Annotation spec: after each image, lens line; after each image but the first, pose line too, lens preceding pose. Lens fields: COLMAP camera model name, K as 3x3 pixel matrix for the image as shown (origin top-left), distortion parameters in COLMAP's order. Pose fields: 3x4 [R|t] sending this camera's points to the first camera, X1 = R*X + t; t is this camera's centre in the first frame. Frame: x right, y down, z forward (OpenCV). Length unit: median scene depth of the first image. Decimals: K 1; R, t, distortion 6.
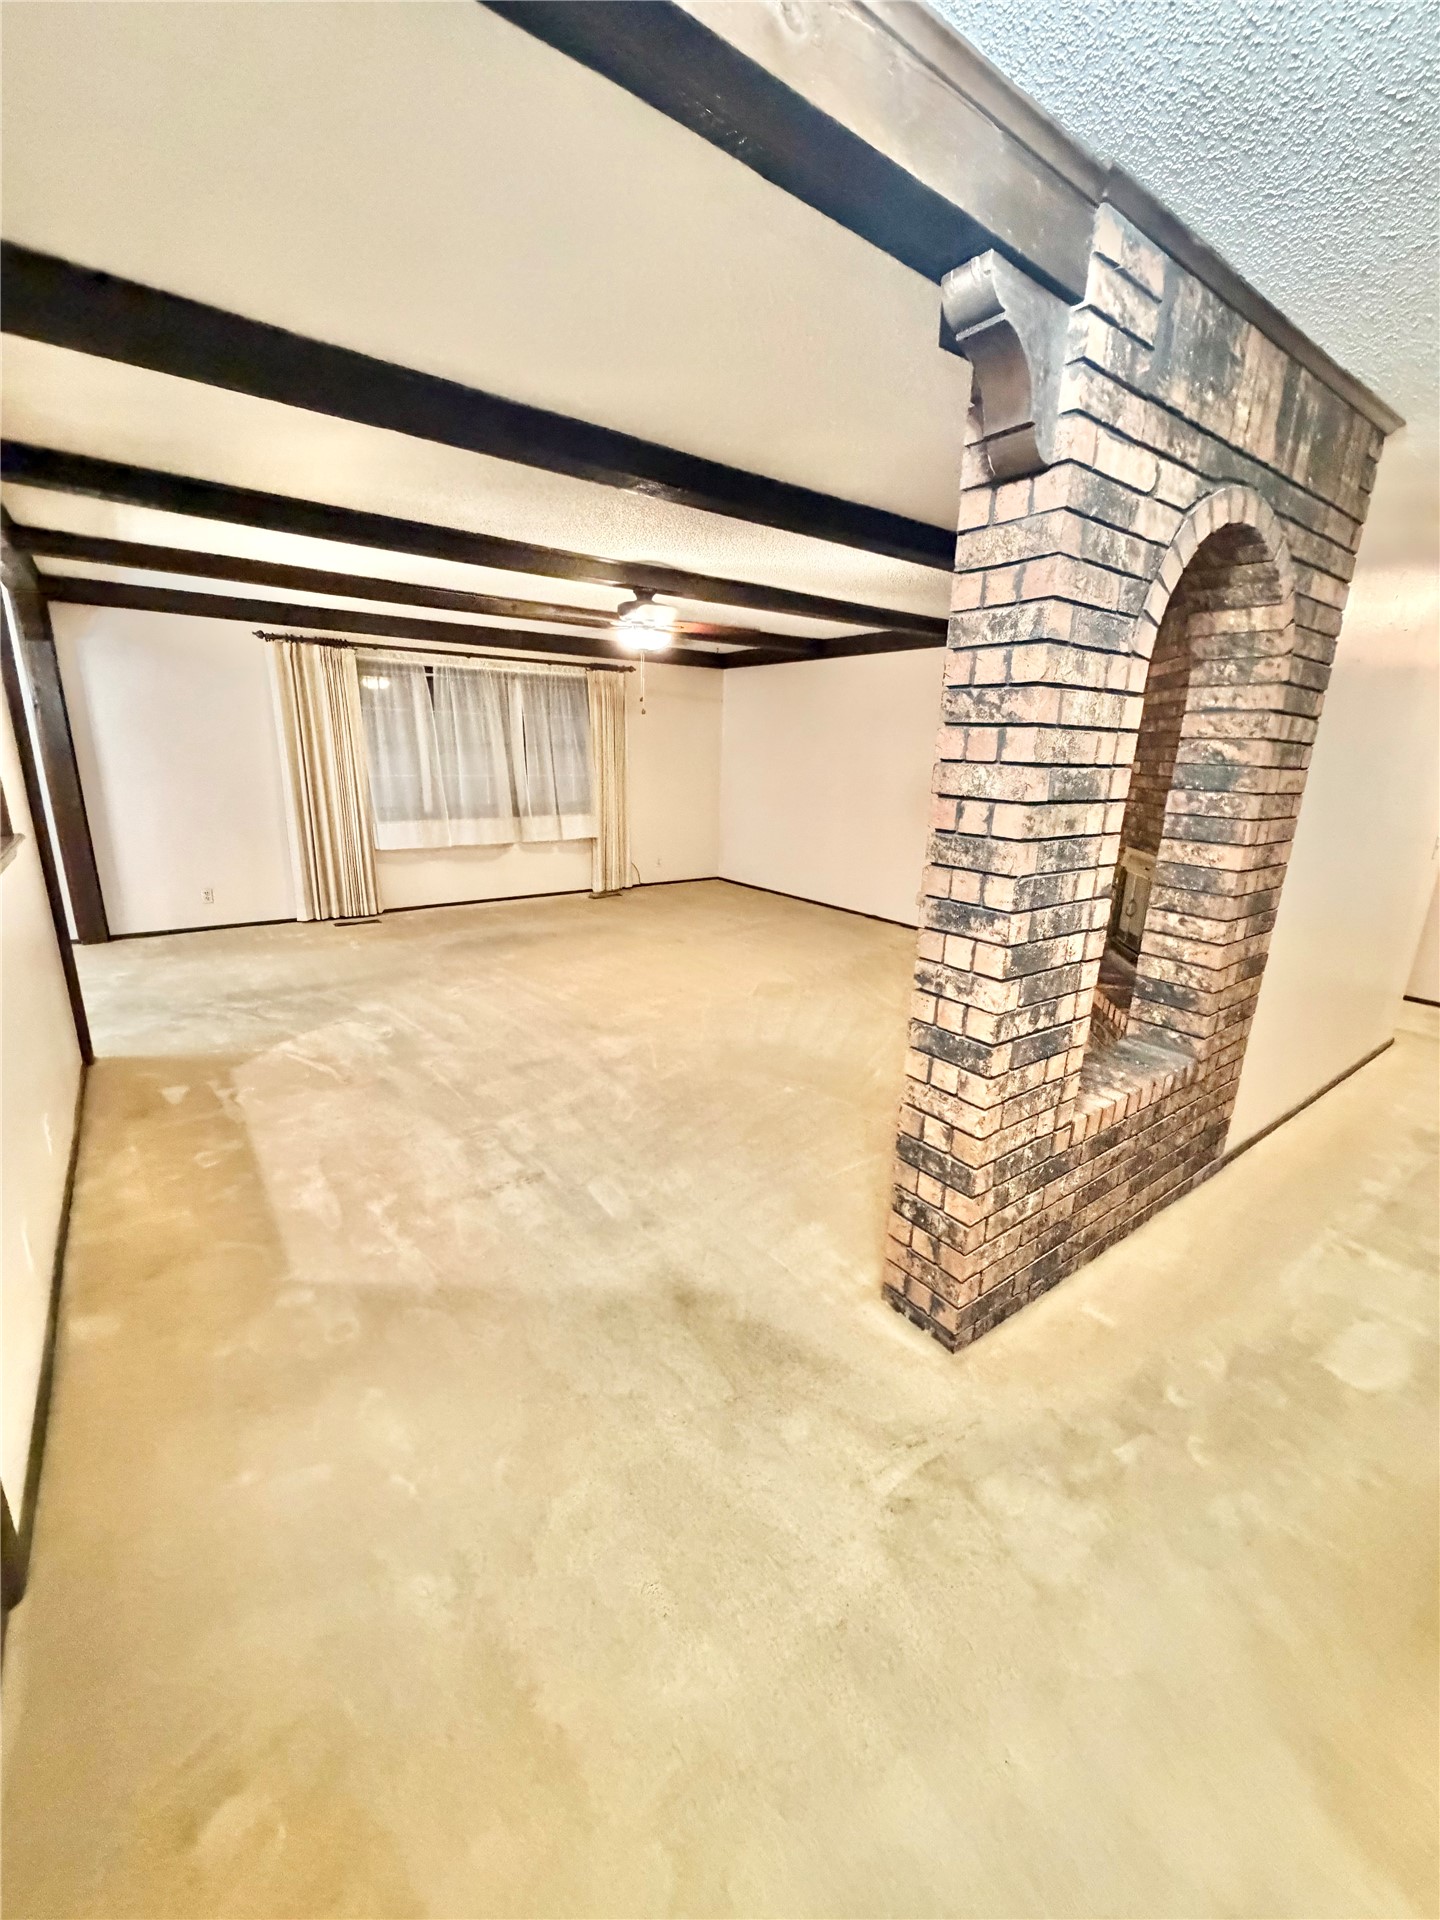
lens RADIAL K [[762.4, 0, 722.2], [0, 762.4, 956.4], [0, 0, 1]] dist [0.000229, 0.000658]
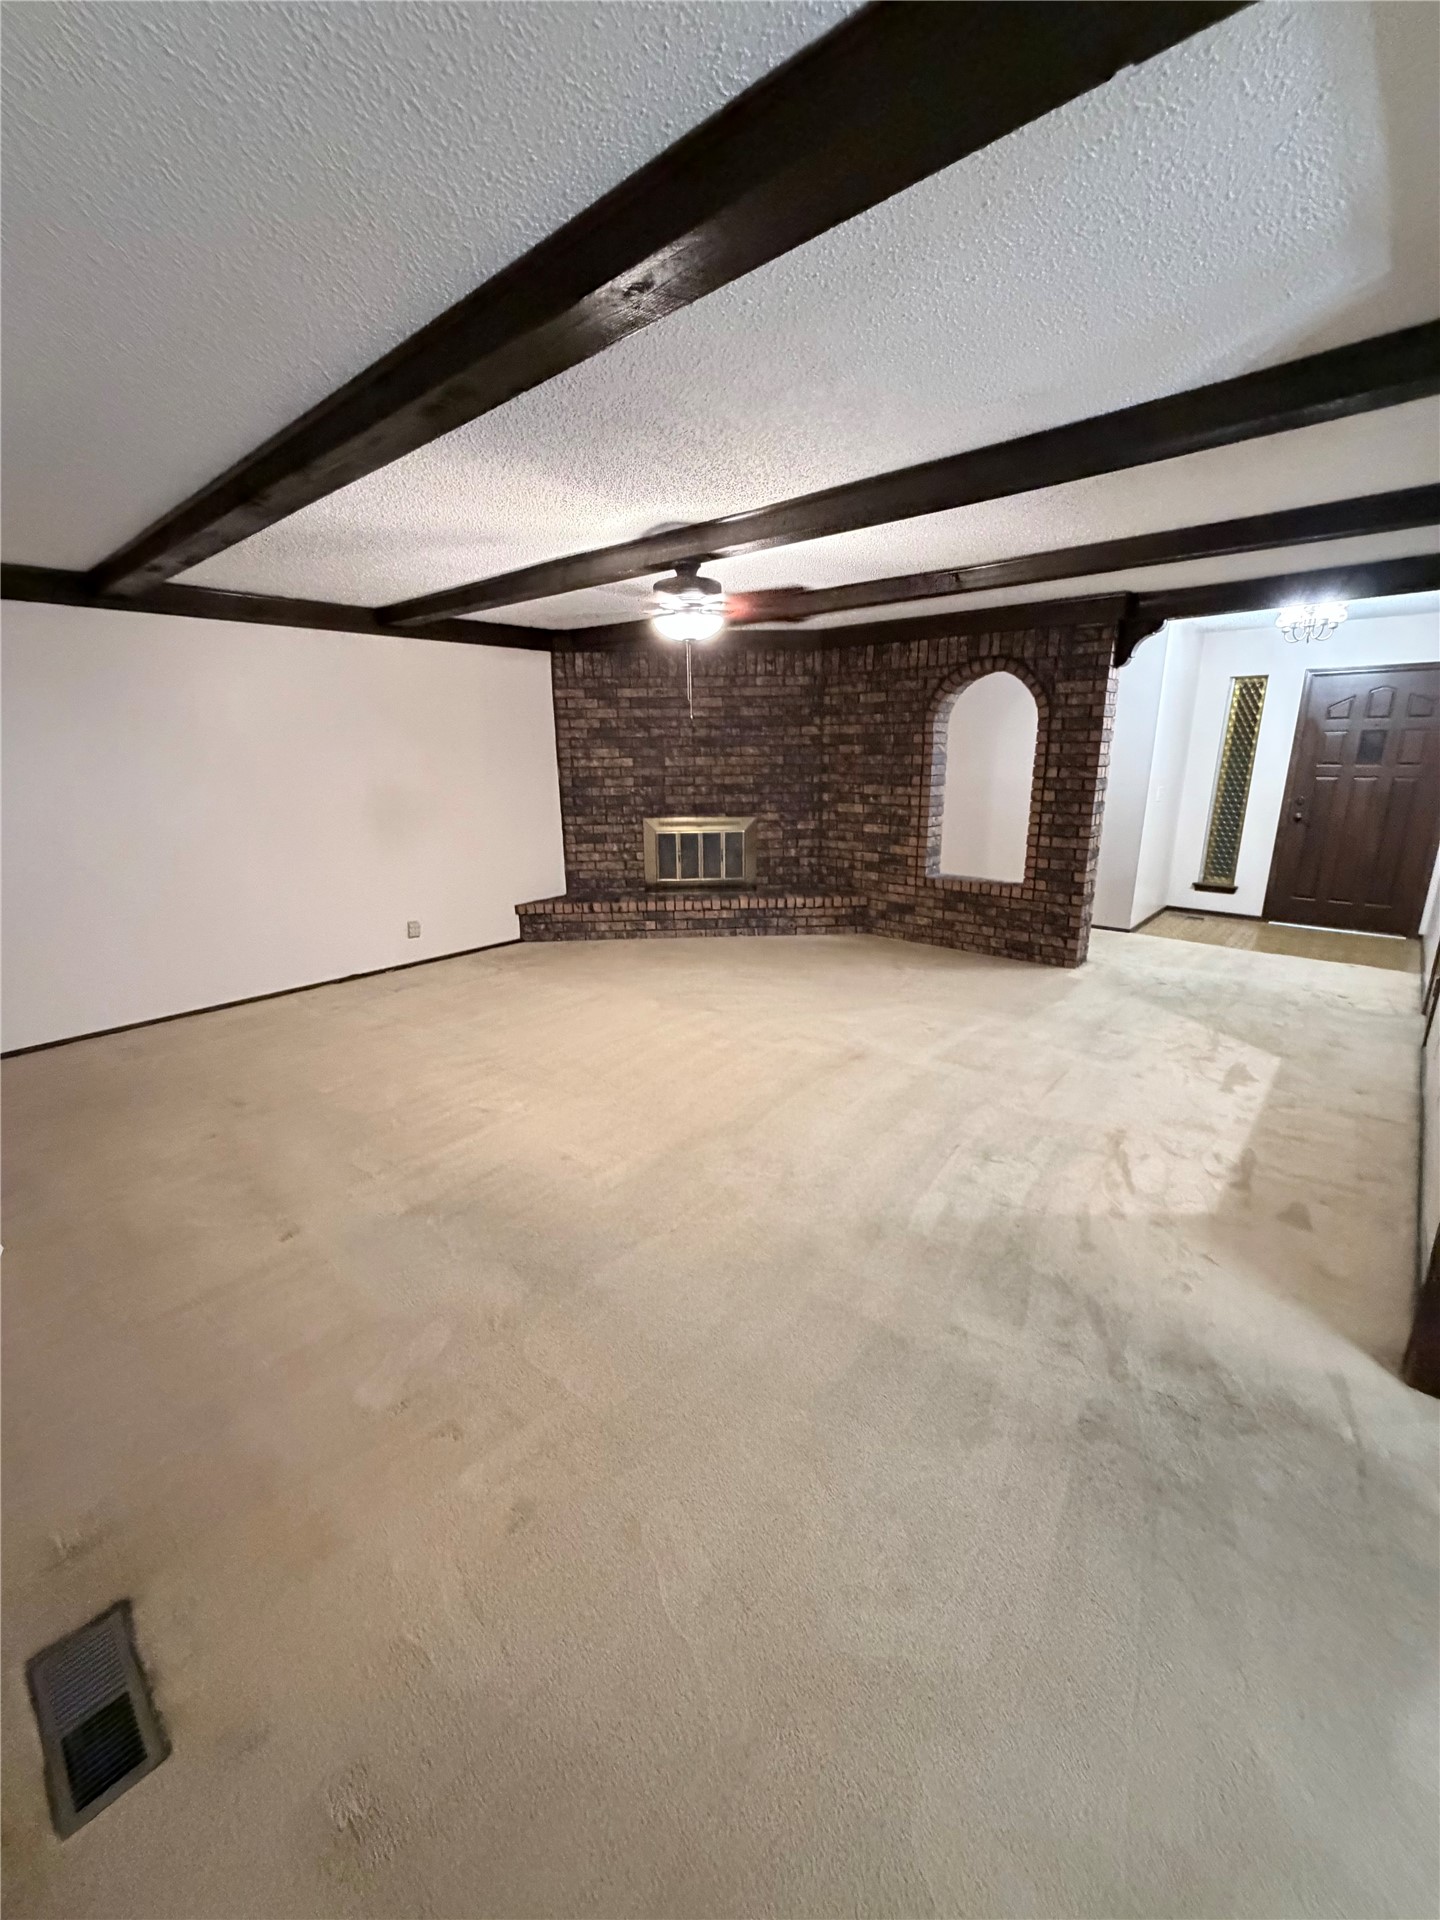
lens RADIAL K [[762.4, 0, 722.2], [0, 762.4, 956.4], [0, 0, 1]] dist [0.000229, 0.000658]
pose [[-0.202127, -0.283935, 0.937297, -1.664691], [0.265860, 0.905205, 0.331546, -0.639957], [-0.942583, 0.316204, -0.107479, 2.059463]]
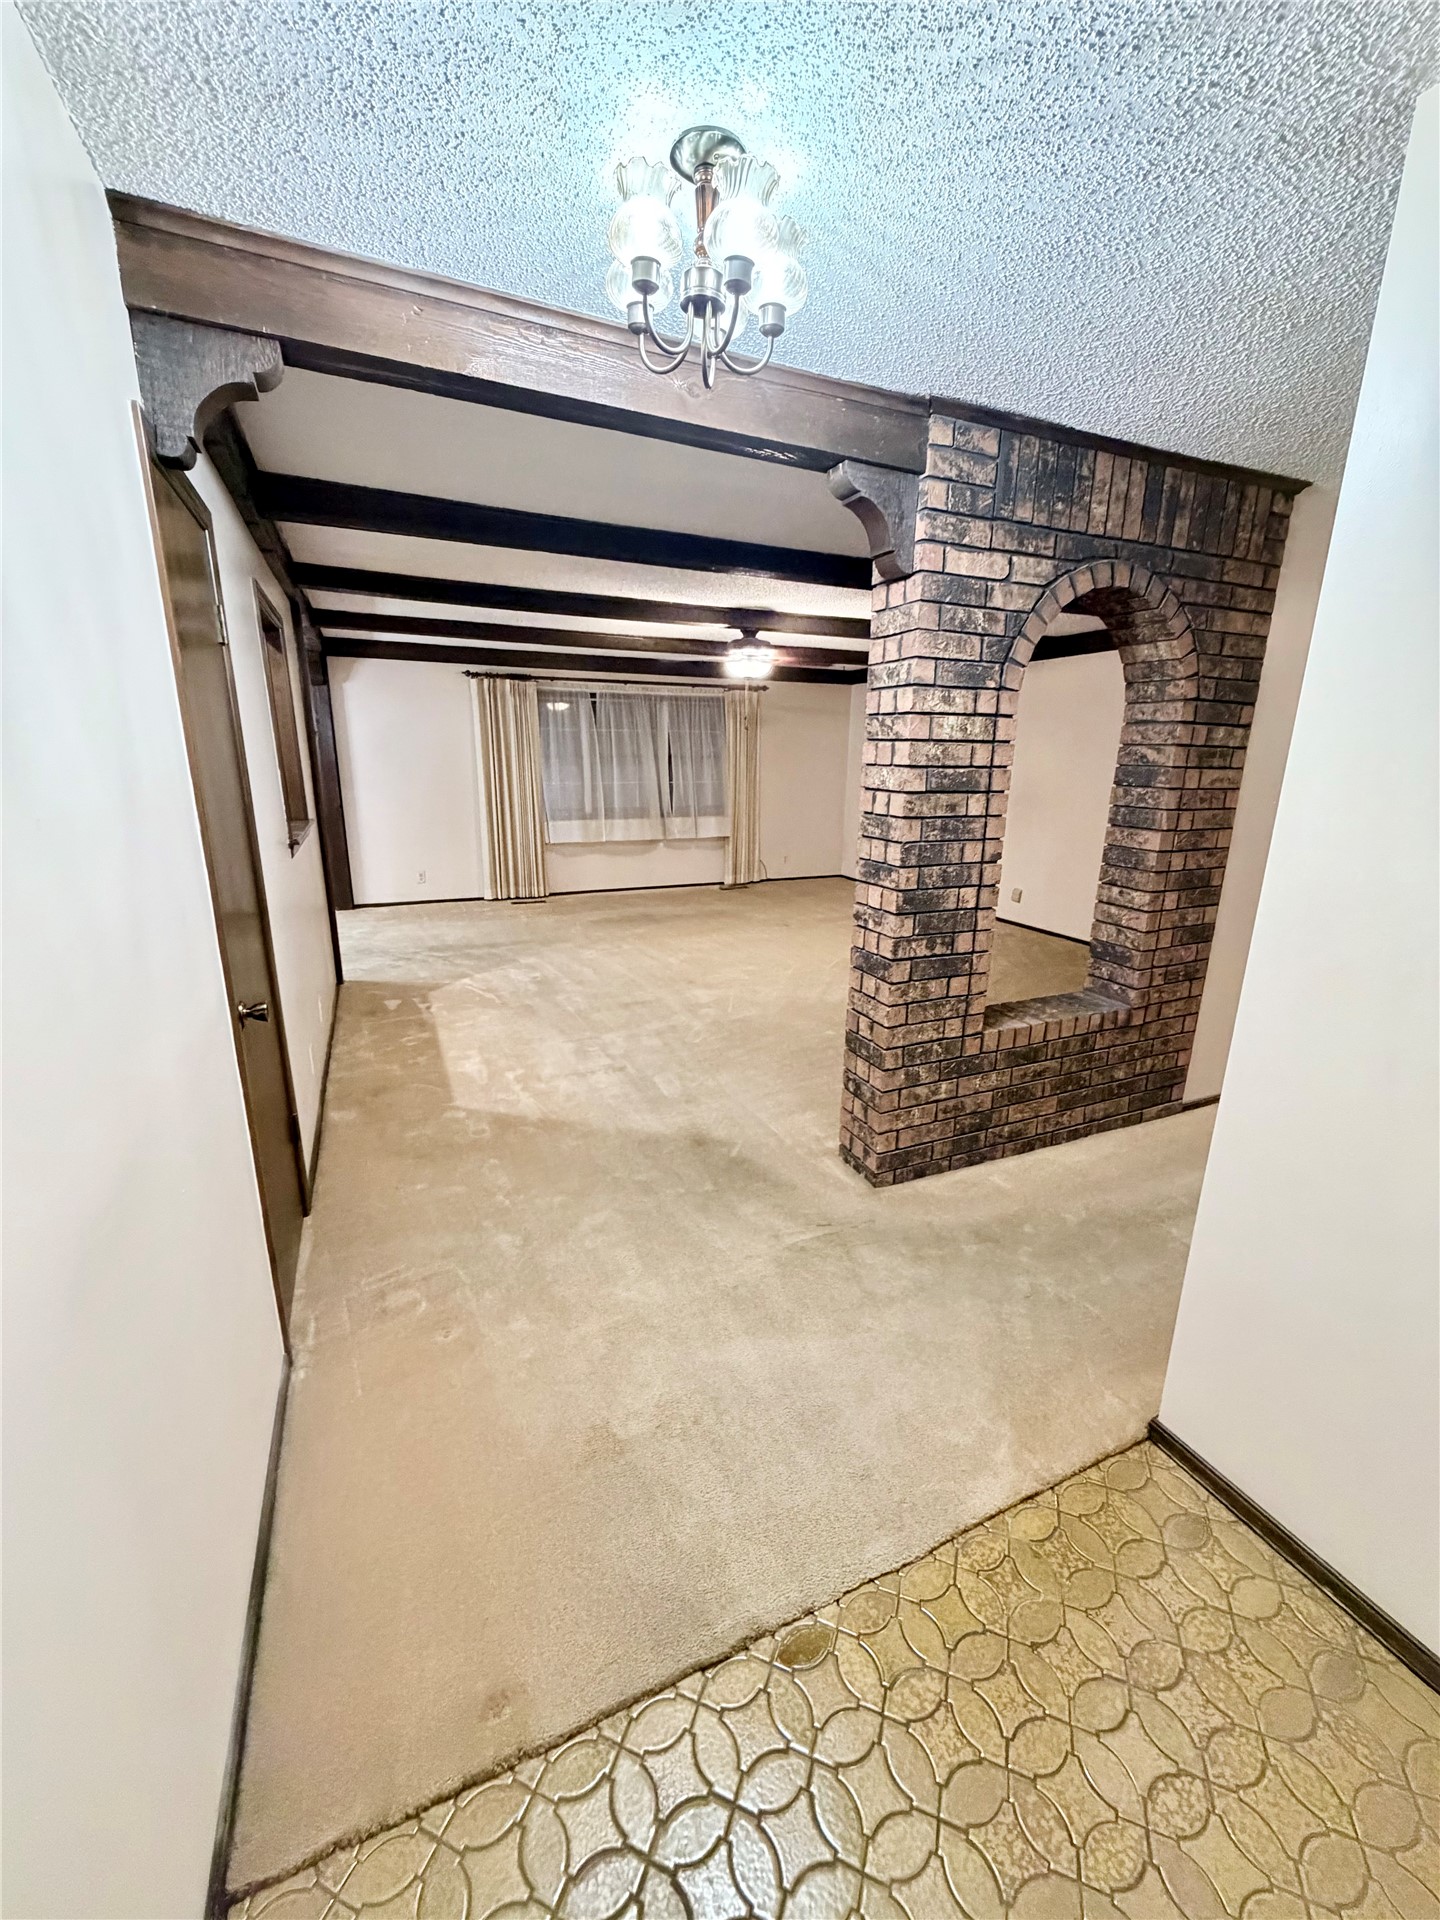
lens RADIAL K [[762.4, 0, 722.2], [0, 762.4, 956.4], [0, 0, 1]] dist [0.000229, 0.000658]
pose [[0.975266, 0.043157, -0.216779, 0.250375], [-0.045567, 0.998942, -0.006129, 0.094216], [0.216285, 0.015856, 0.976201, -0.342803]]
